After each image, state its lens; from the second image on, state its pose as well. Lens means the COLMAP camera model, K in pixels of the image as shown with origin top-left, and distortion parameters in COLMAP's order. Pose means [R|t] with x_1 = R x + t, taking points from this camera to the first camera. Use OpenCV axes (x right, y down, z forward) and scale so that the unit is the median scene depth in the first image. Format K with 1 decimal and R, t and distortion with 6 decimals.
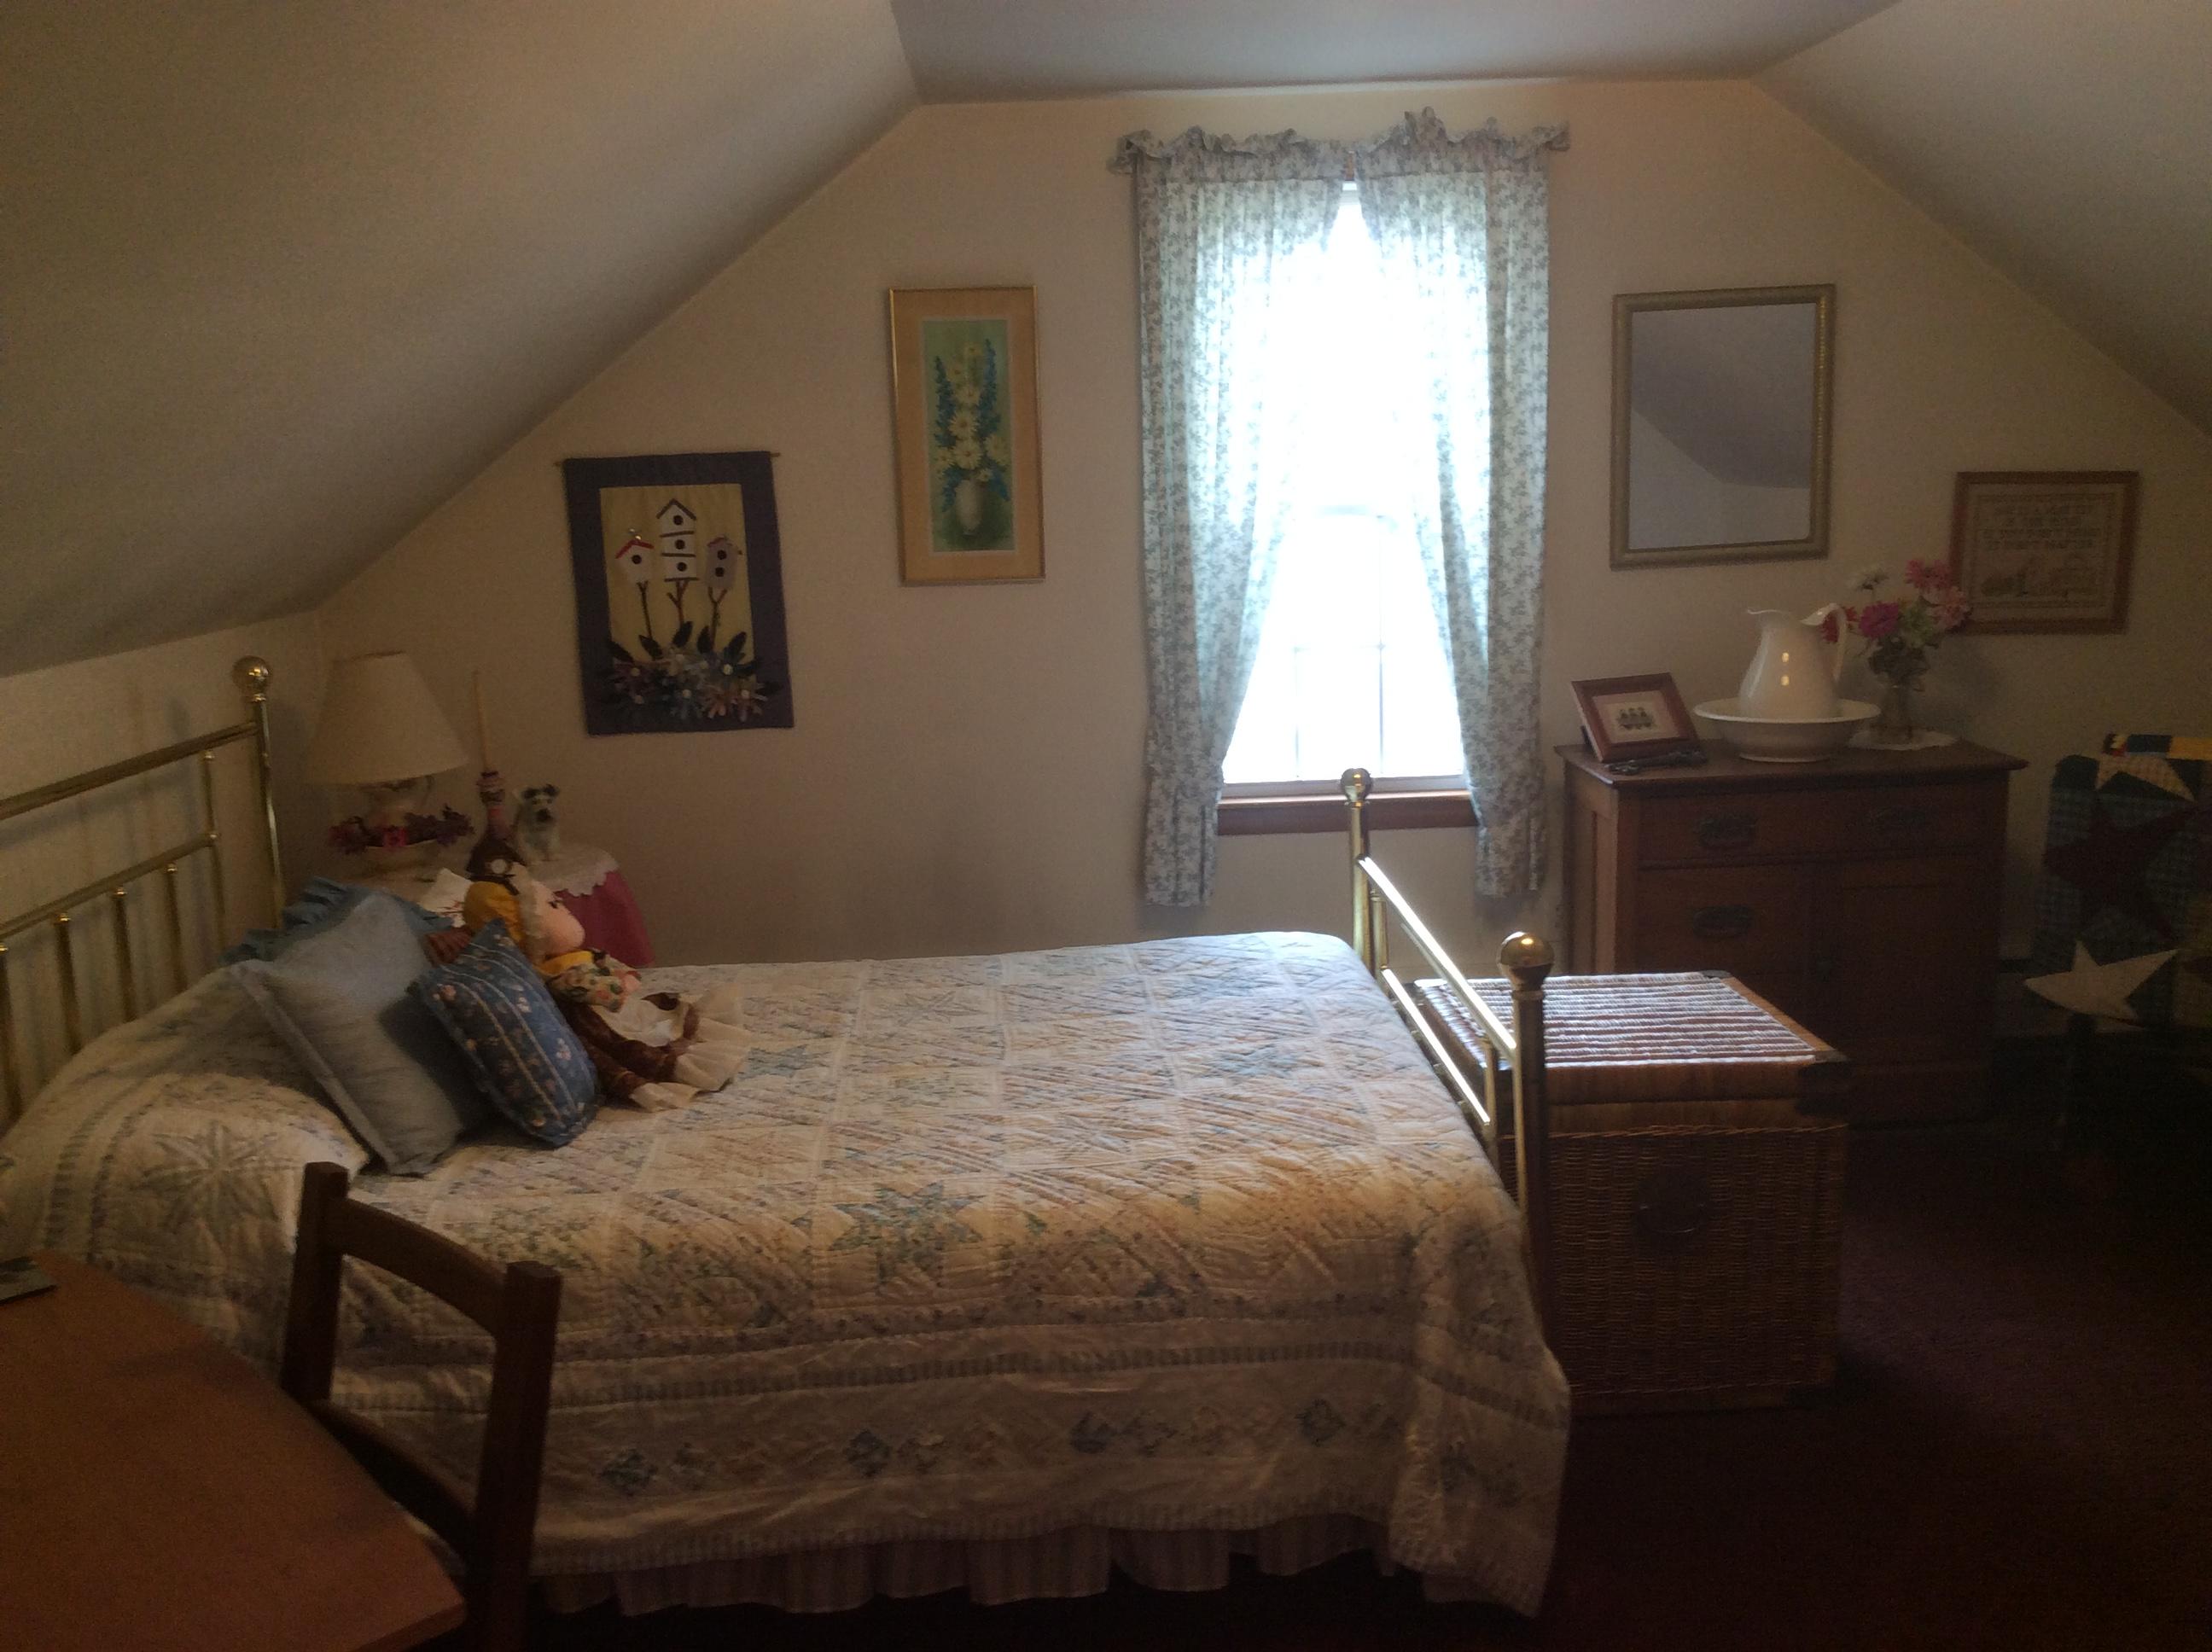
lens RADIAL K [[2073.3, 0, 1112.8], [0, 2073.3, 827.1], [0, 0, 1]] dist [0.058337, 0.000000]
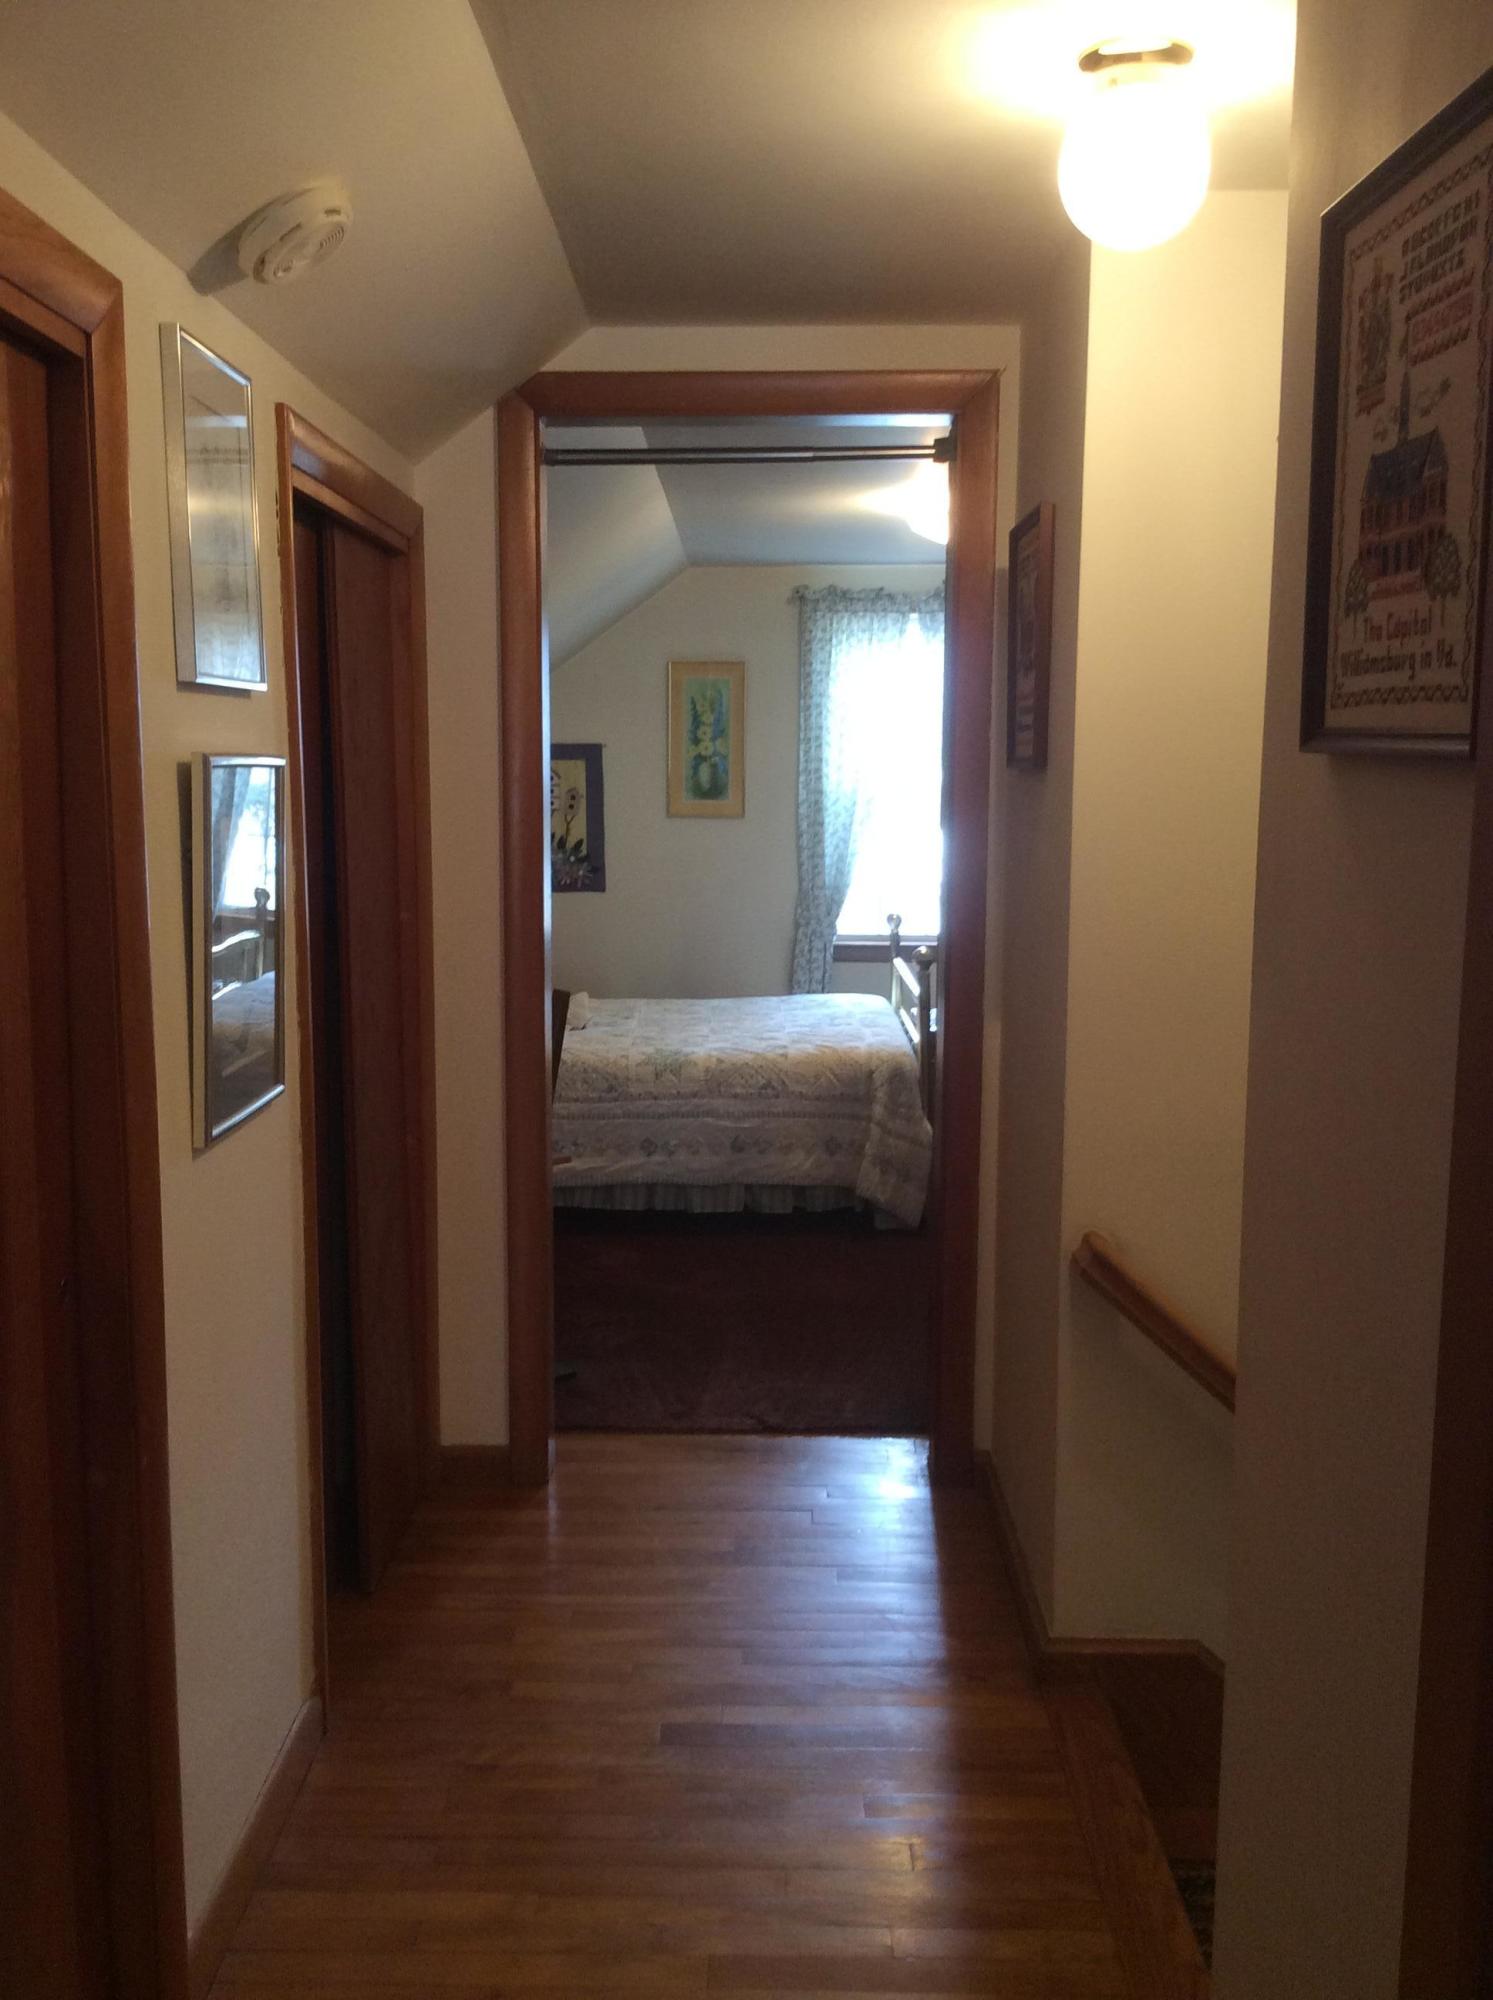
lens RADIAL K [[1874.7, 0, 742.1], [0, 1874.7, 999.0], [0, 0, 1]] dist [0.058337, 0.000000]
pose [[0.998138, 0.042024, -0.044199, 0.048599], [-0.044099, 0.997917, -0.047076, 0.129095], [0.042129, 0.048937, 0.997913, -0.704127]]
